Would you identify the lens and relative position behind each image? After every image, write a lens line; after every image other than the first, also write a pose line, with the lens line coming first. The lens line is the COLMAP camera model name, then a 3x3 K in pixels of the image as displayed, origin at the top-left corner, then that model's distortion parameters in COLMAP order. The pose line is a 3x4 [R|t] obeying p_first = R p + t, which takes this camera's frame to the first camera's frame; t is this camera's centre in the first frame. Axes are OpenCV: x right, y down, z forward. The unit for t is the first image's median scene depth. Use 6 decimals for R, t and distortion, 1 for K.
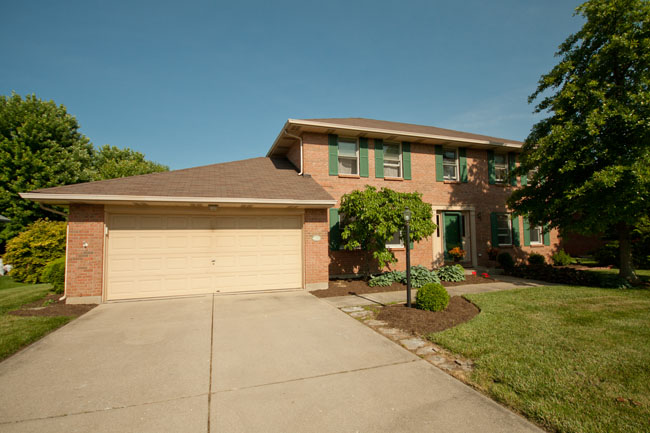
lens RADIAL K [[311.4, 0, 328.2], [0, 311.4, 217.0], [0, 0, 1]] dist [0.000593, -0.000158]
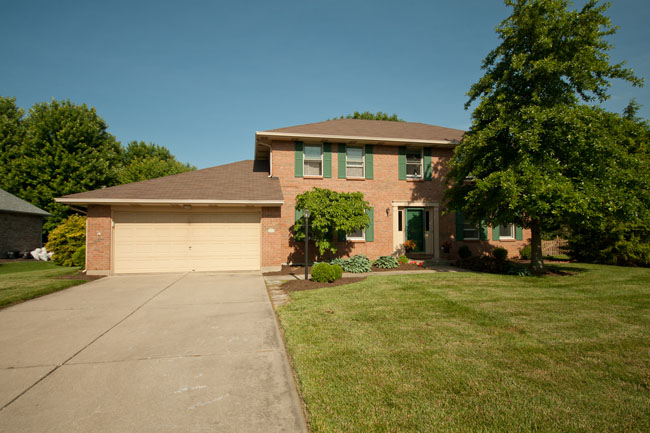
lens RADIAL K [[344.8, 0, 322.0], [0, 344.8, 216.1], [0, 0, 1]] dist [0.012786, 0.000208]
pose [[0.990819, 0.000513, -0.135191, 0.272992], [0.002136, 0.999809, 0.019451, -0.012381], [0.135176, -0.019561, 0.990629, -0.262738]]
